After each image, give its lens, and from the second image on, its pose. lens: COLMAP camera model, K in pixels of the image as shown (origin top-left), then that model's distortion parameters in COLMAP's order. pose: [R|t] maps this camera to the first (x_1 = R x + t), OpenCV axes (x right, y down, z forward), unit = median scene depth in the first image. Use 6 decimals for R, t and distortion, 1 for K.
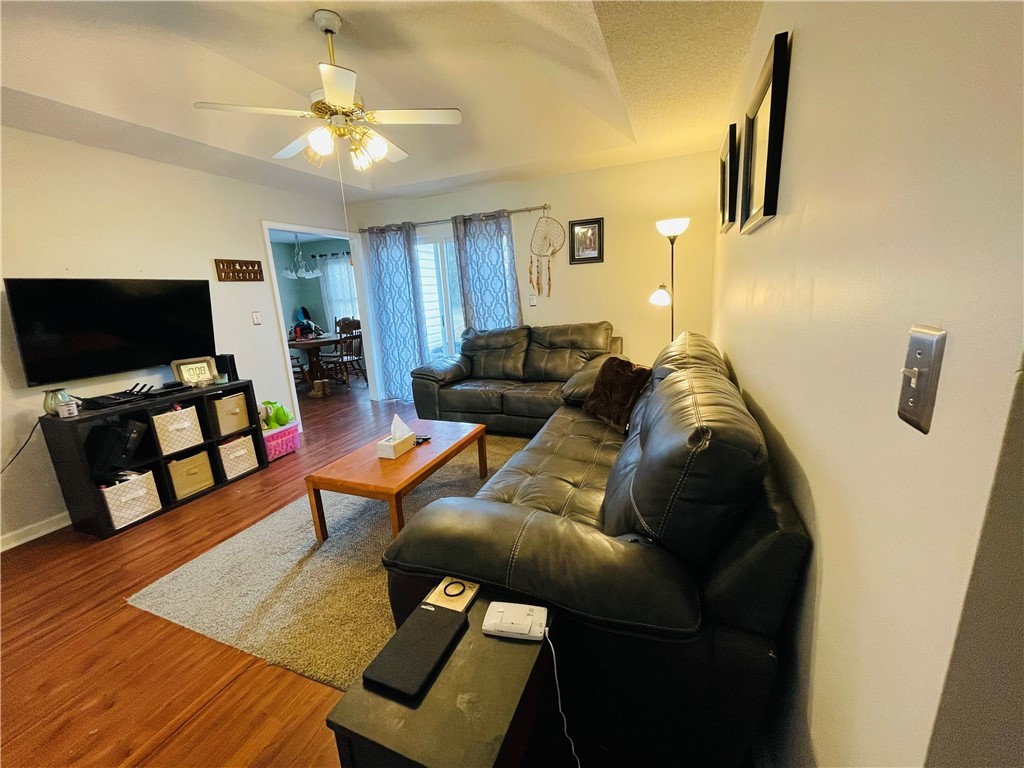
lens RADIAL K [[413.1, 0, 506.7], [0, 413.1, 386.1], [0, 0, 1]] dist [0.001685, -0.001274]
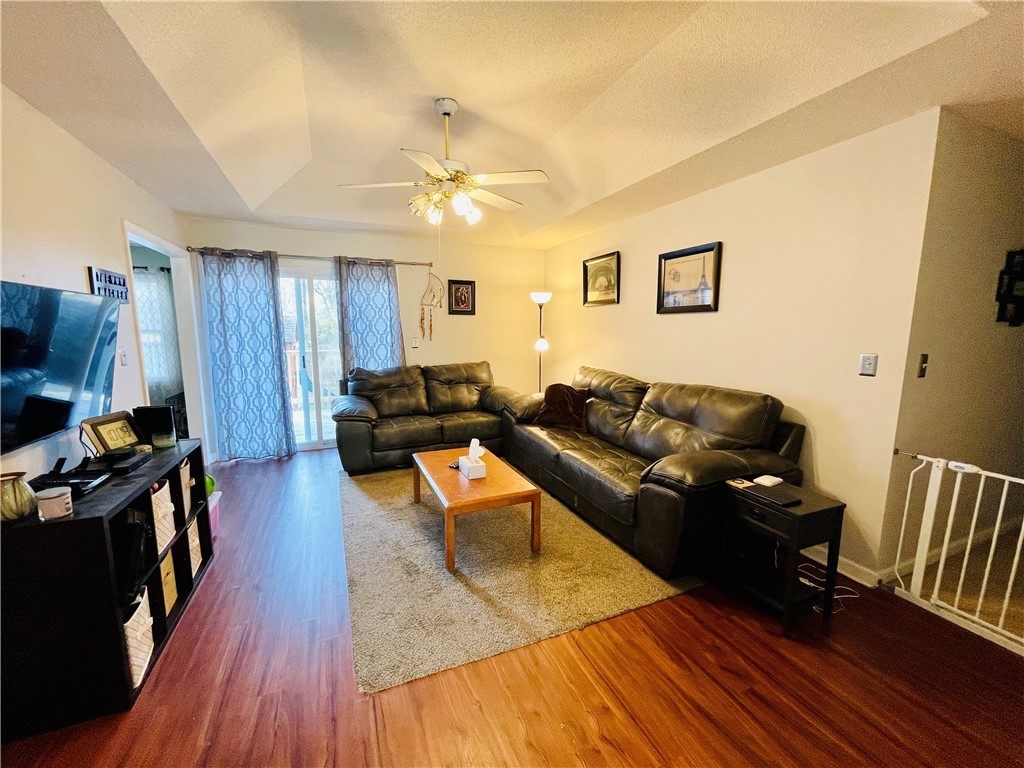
lens RADIAL K [[413.1, 0, 504.8], [0, 413.1, 386.9], [0, 0, 1]] dist [0.001685, -0.001274]
pose [[0.702663, -0.048073, 0.709897, -0.577320], [0.117051, 0.991932, -0.048687, -0.007874], [-0.701829, 0.117305, 0.702621, 0.067420]]
